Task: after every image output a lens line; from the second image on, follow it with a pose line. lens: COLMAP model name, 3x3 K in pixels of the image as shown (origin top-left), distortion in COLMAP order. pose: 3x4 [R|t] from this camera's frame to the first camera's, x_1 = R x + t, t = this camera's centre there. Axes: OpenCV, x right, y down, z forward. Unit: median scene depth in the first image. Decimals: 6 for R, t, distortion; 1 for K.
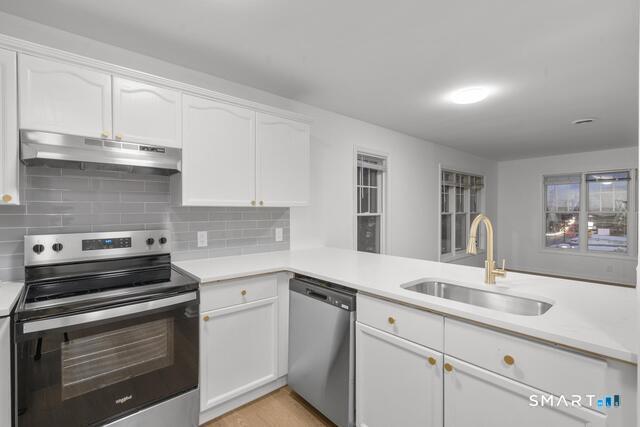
lens RADIAL K [[294.9, 0, 320.0], [0, 294.9, 213.5], [0, 0, 1]] dist [0.001156, 0.000569]
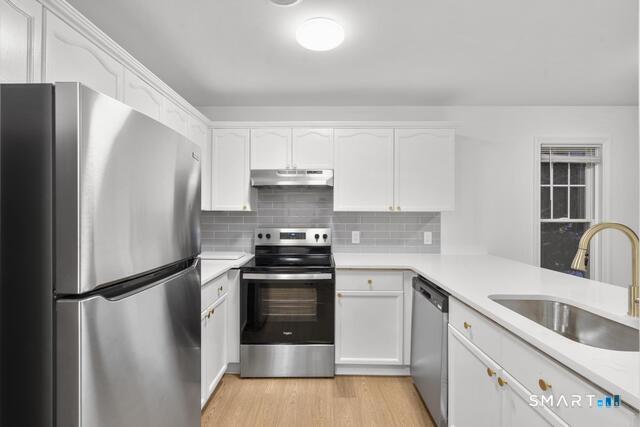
lens RADIAL K [[294.9, 0, 320.0], [0, 294.9, 213.5], [0, 0, 1]] dist [0.001156, 0.000569]
pose [[0.745558, 0.001344, -0.666439, 0.360220], [-0.011270, 0.999880, -0.010592, 0.000021], [0.666345, 0.015408, 0.745484, -0.051564]]
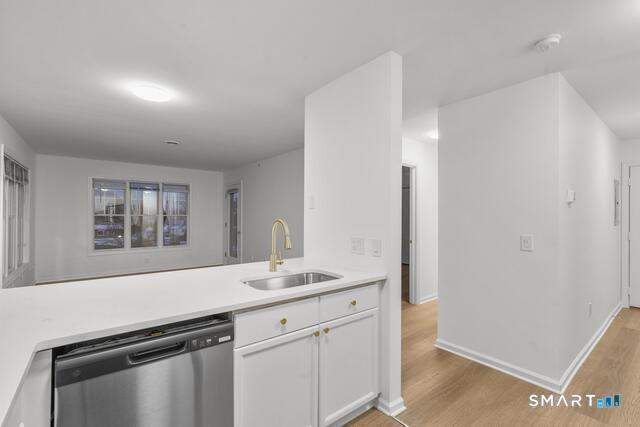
lens RADIAL K [[288.4, 0, 320.0], [0, 288.4, 213.5], [0, 0, 1]] dist [0.000232, 0.000112]
pose [[0.048897, 0.004405, 0.998794, -0.519242], [0.003258, 0.999984, -0.004569, -0.009645], [-0.998799, 0.003477, 0.048882, 0.550884]]
